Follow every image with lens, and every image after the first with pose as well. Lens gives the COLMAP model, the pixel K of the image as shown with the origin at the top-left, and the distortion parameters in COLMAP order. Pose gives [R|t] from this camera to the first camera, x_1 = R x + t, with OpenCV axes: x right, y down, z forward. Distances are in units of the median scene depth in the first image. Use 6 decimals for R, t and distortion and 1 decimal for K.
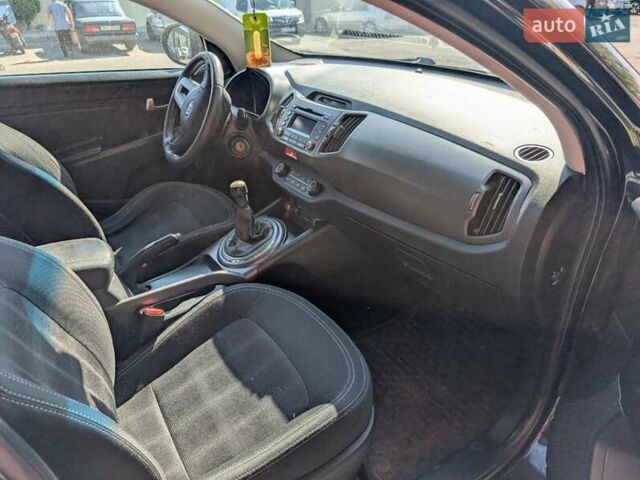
lens RADIAL K [[488.5, 0, 320.0], [0, 488.5, 240.0], [0, 0, 1]] dist [-0.001984, -0.002635]
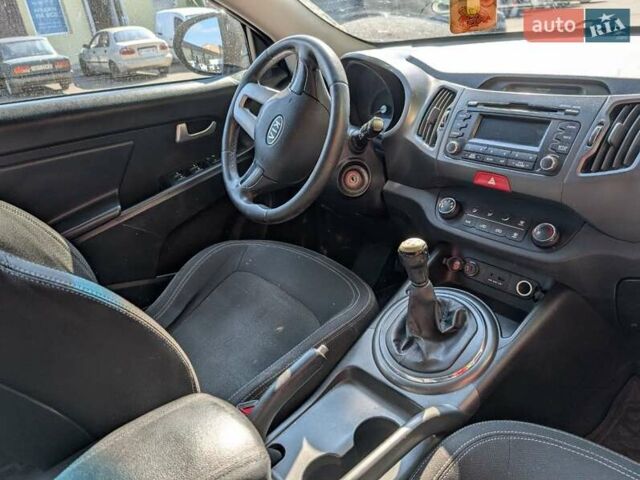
lens RADIAL K [[488.5, 0, 320.0], [0, 488.5, 240.0], [0, 0, 1]] dist [-0.001984, -0.002635]
pose [[0.987720, -0.128169, 0.089339, -0.263346], [0.131208, 0.990931, -0.028996, -0.094958], [-0.084813, 0.040362, 0.995579, 0.350701]]
